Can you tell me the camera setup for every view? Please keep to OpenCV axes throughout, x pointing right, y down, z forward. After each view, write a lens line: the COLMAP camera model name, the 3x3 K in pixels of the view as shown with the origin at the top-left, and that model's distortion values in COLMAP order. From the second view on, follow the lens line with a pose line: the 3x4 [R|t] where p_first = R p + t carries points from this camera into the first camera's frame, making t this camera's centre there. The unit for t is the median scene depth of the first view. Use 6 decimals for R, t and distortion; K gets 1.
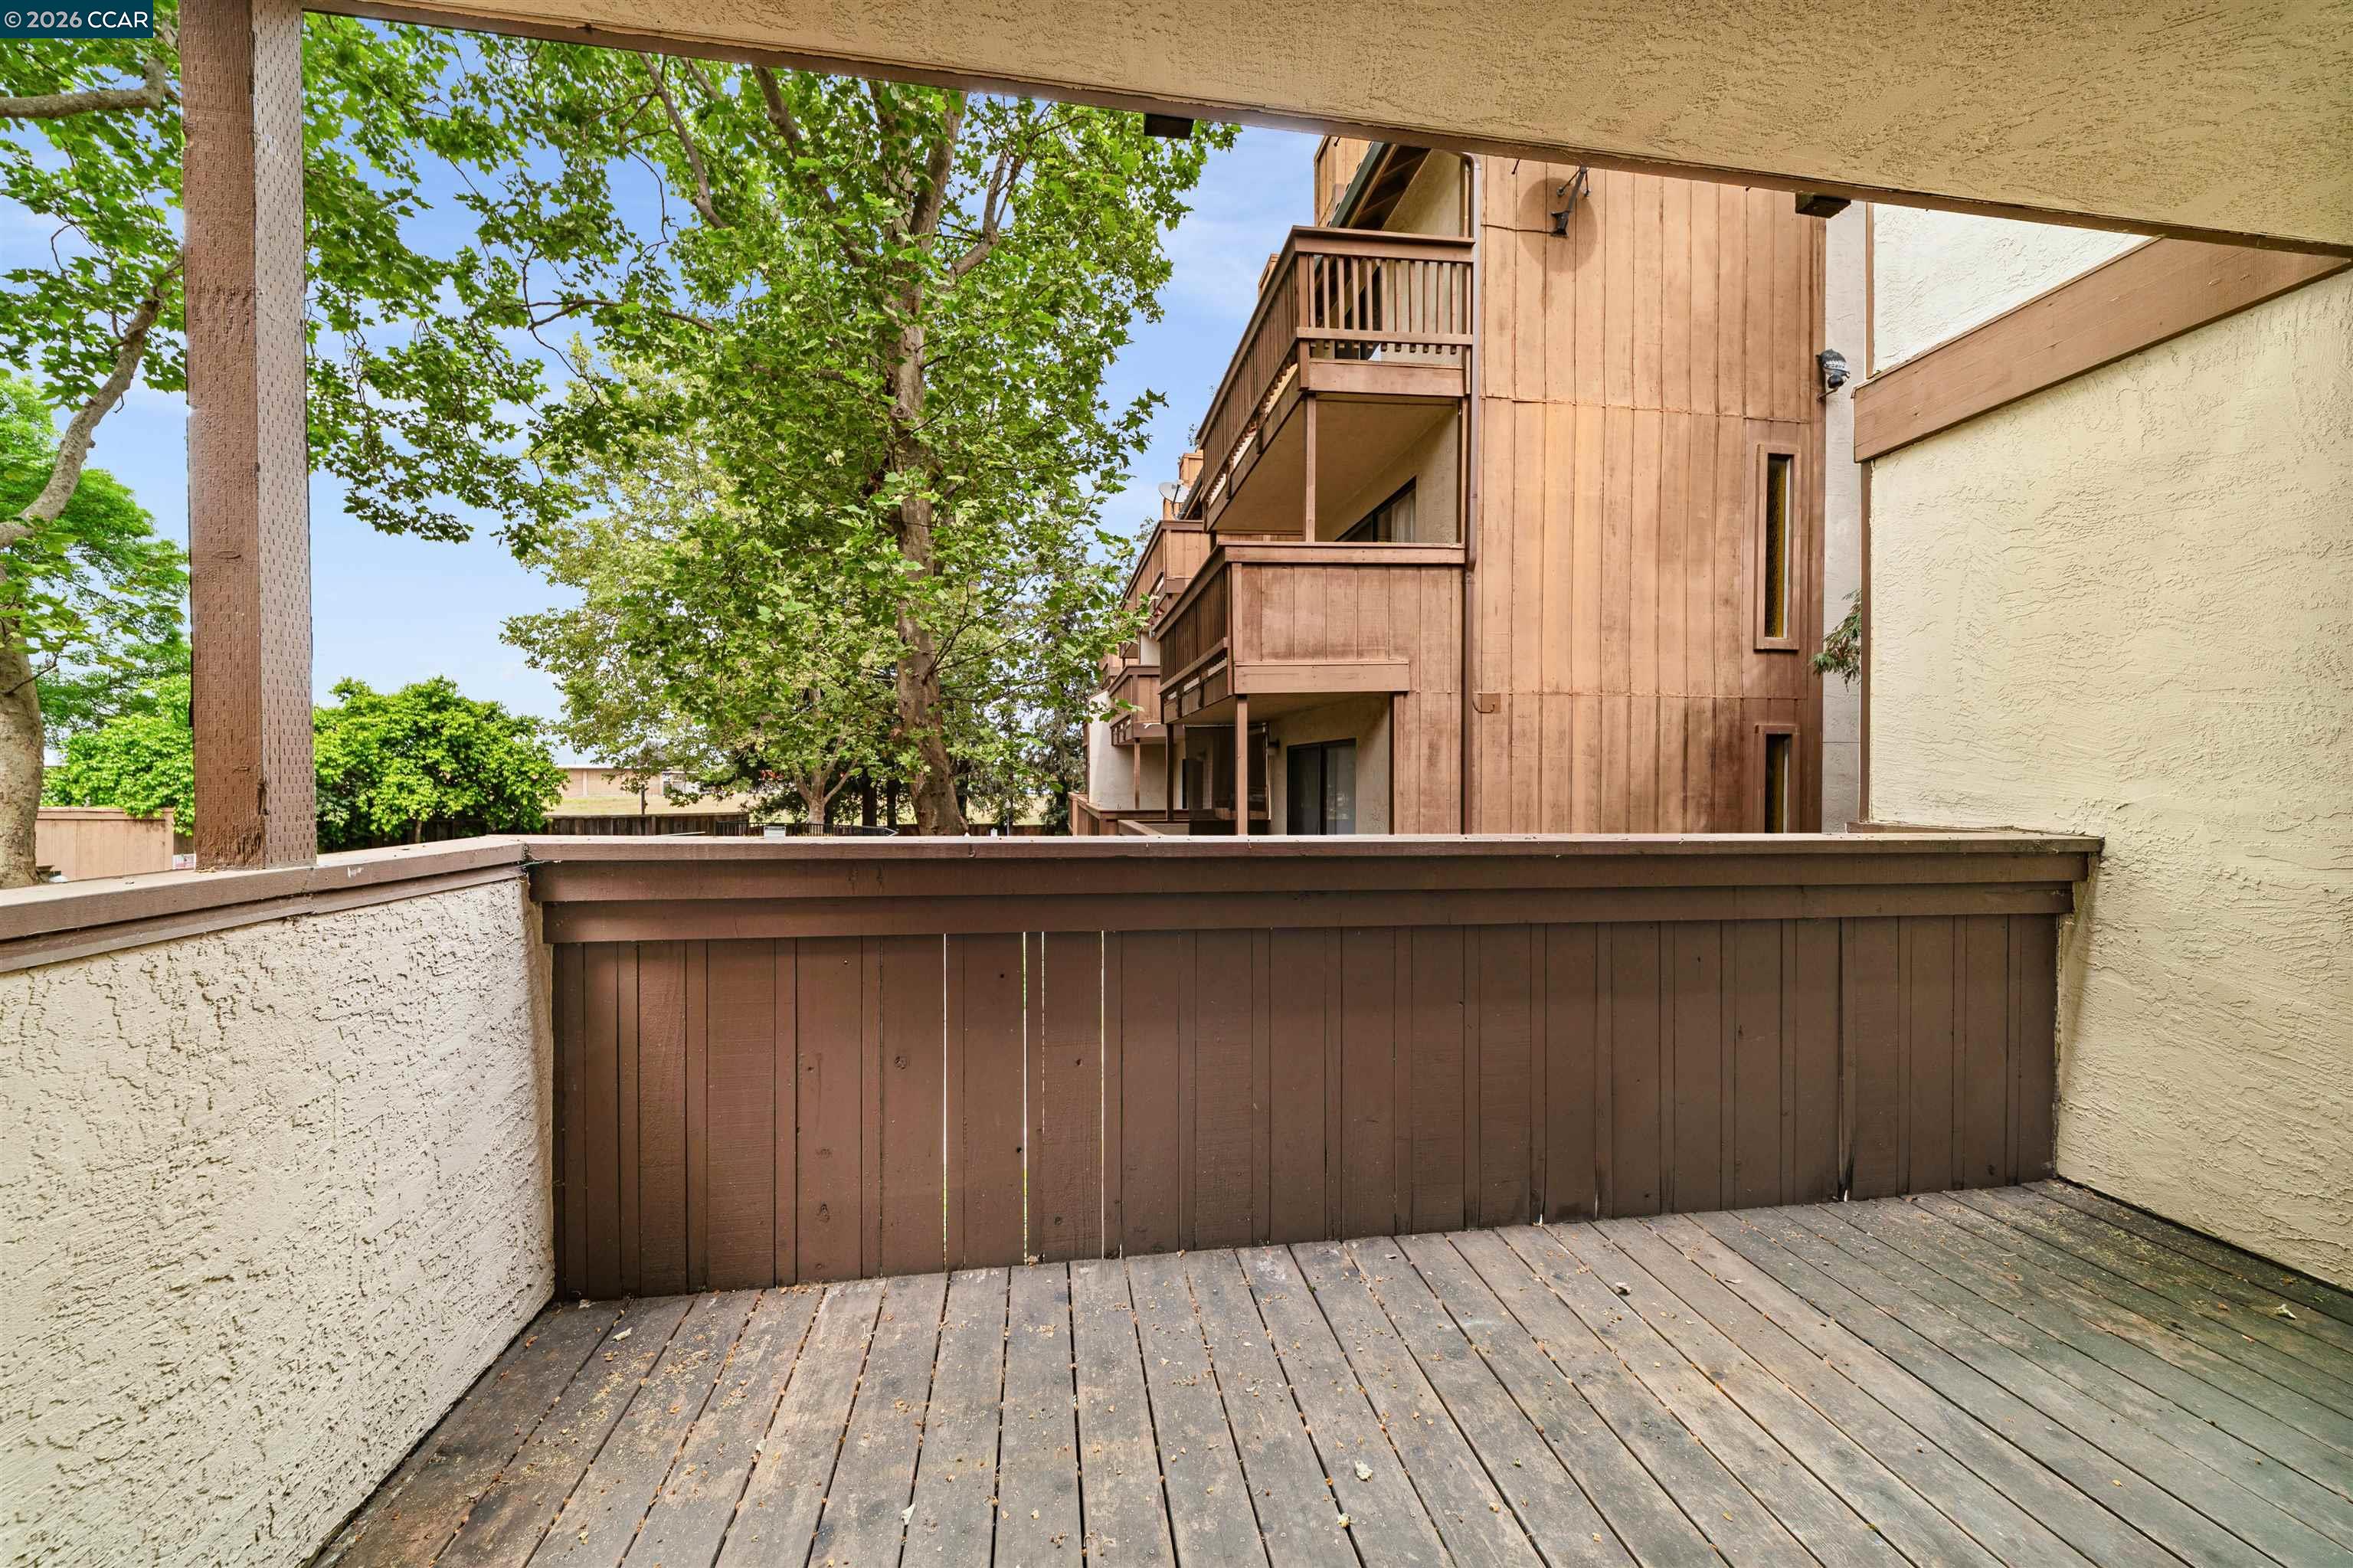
lens RADIAL K [[812.4, 0, 1167.1], [0, 812.4, 780.8], [0, 0, 1]] dist [0.012762, -0.005830]
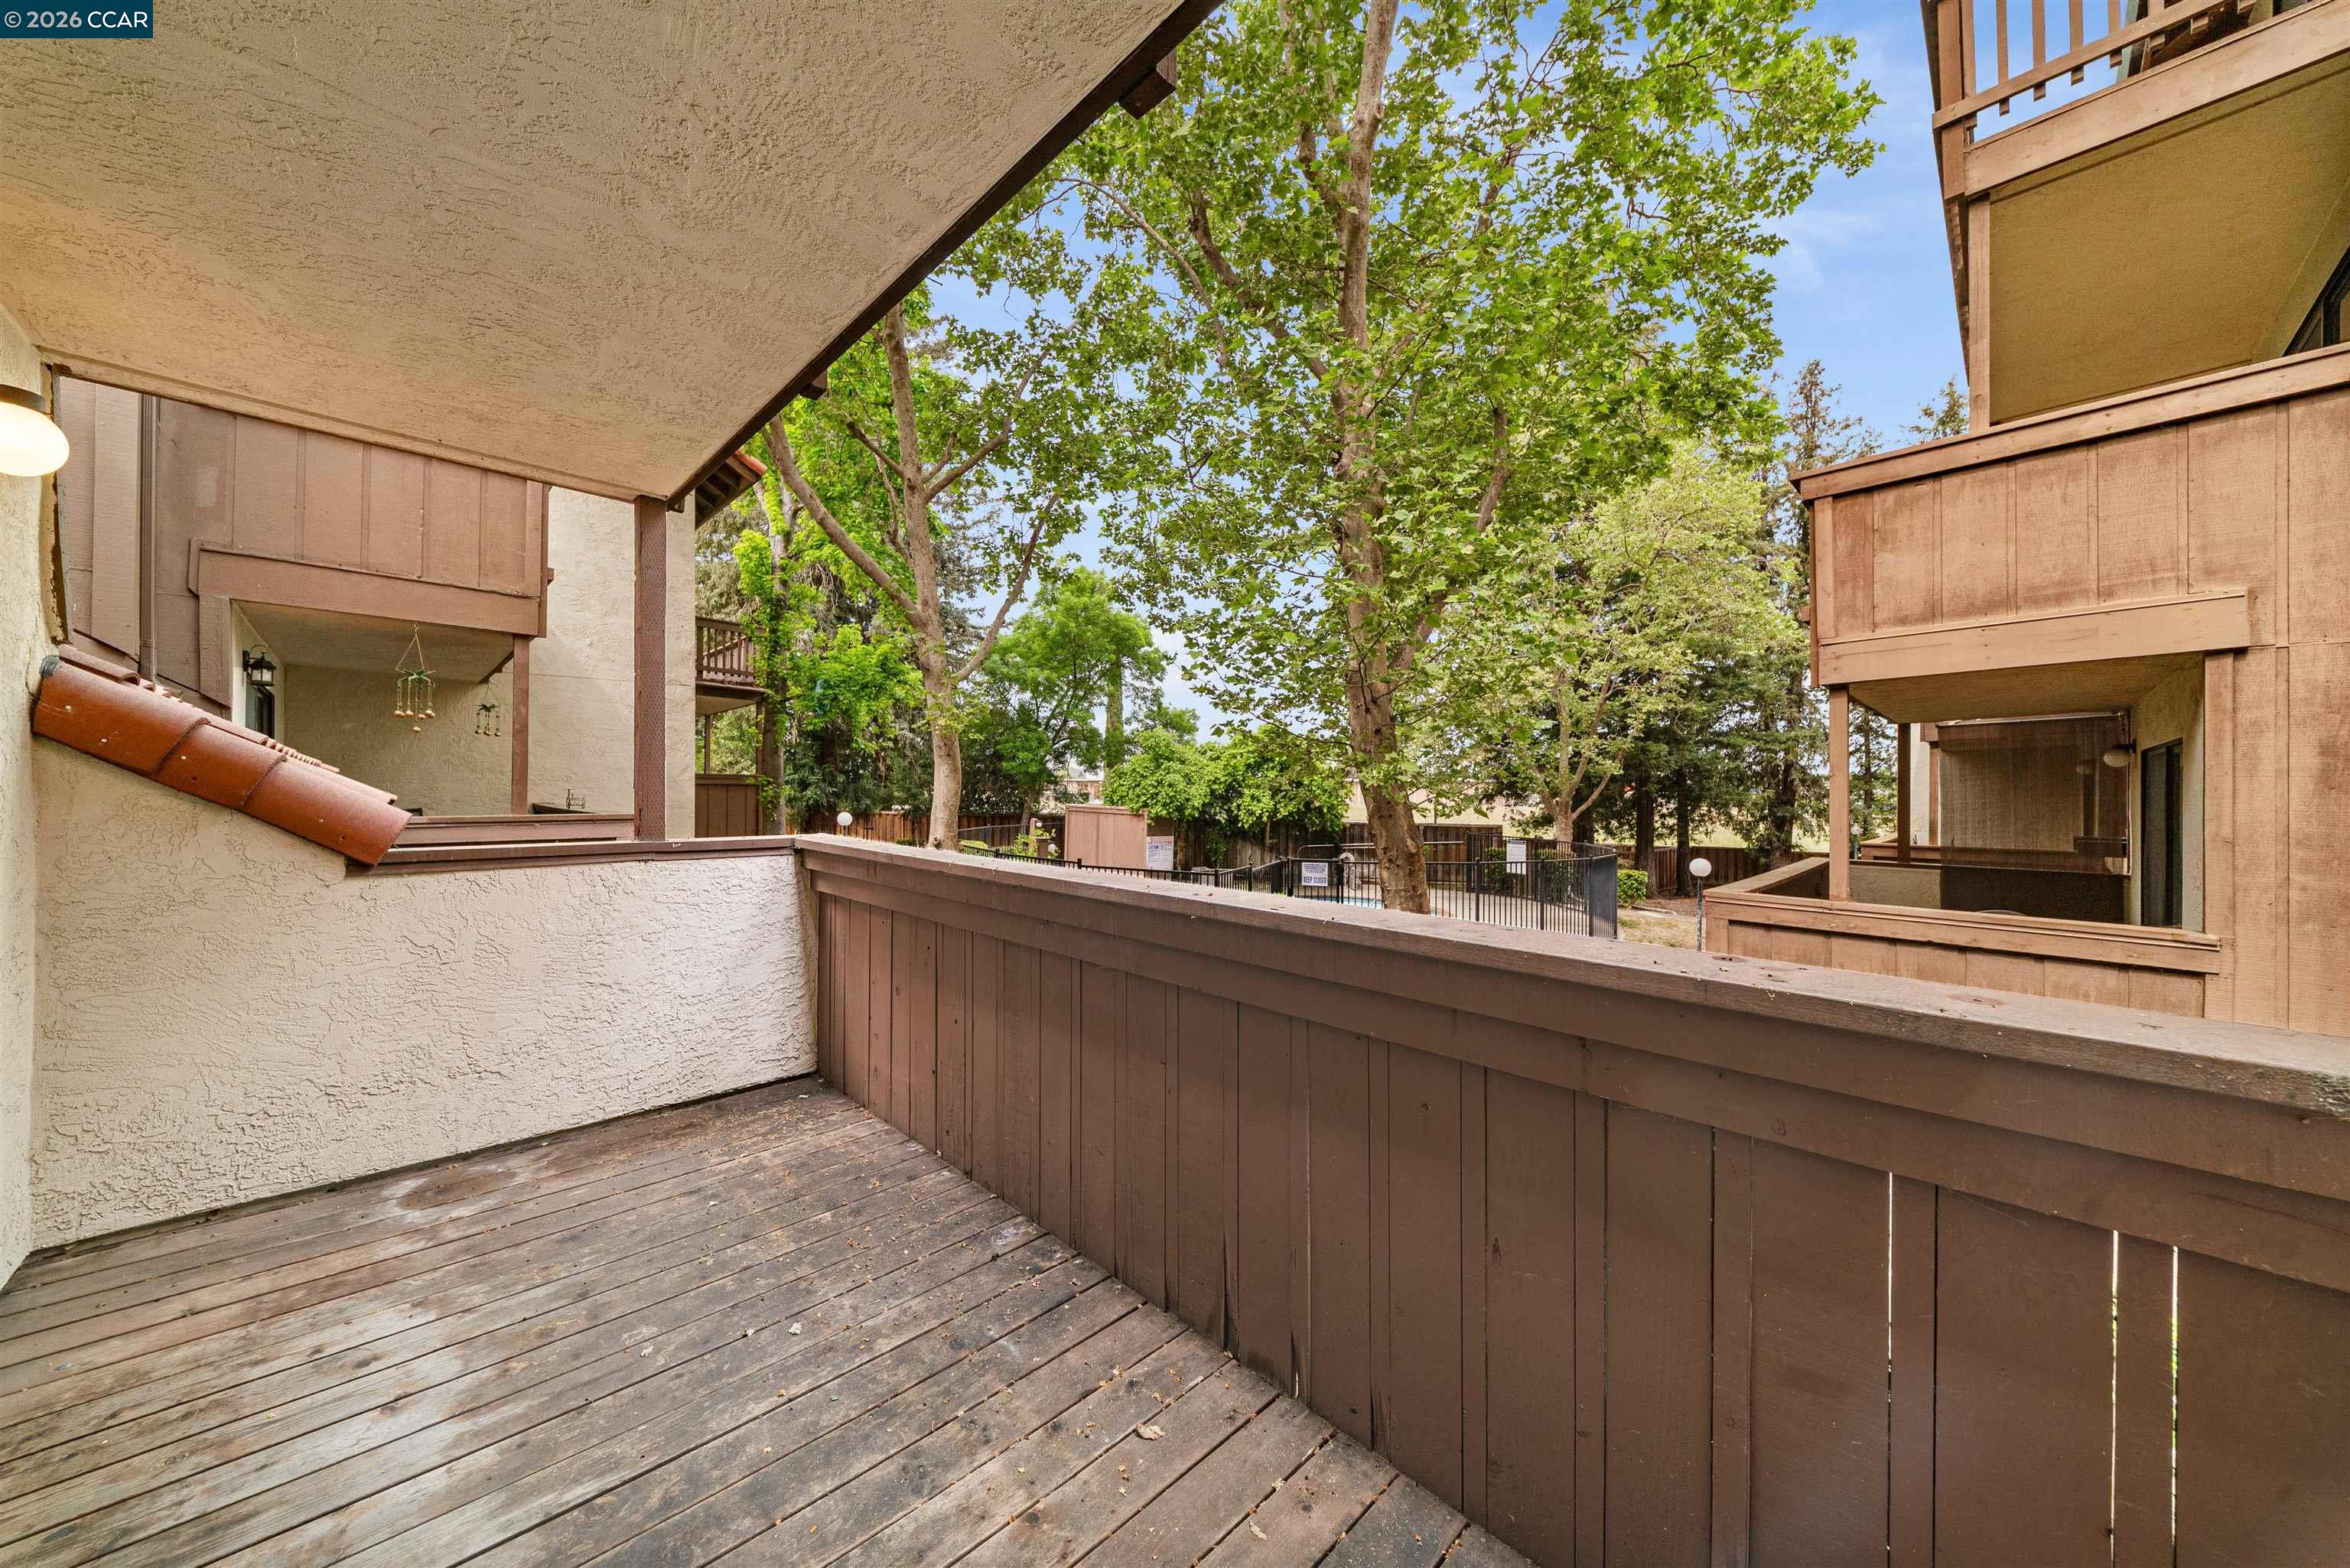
lens RADIAL K [[811.3, 0, 1165.6], [0, 811.3, 780.8], [0, 0, 1]] dist [0.012762, -0.005830]
pose [[0.584159, -0.003712, -0.811631, 1.181989], [-0.008877, 0.999901, -0.010962, -0.043088], [0.811591, 0.013609, 0.584068, 0.479782]]
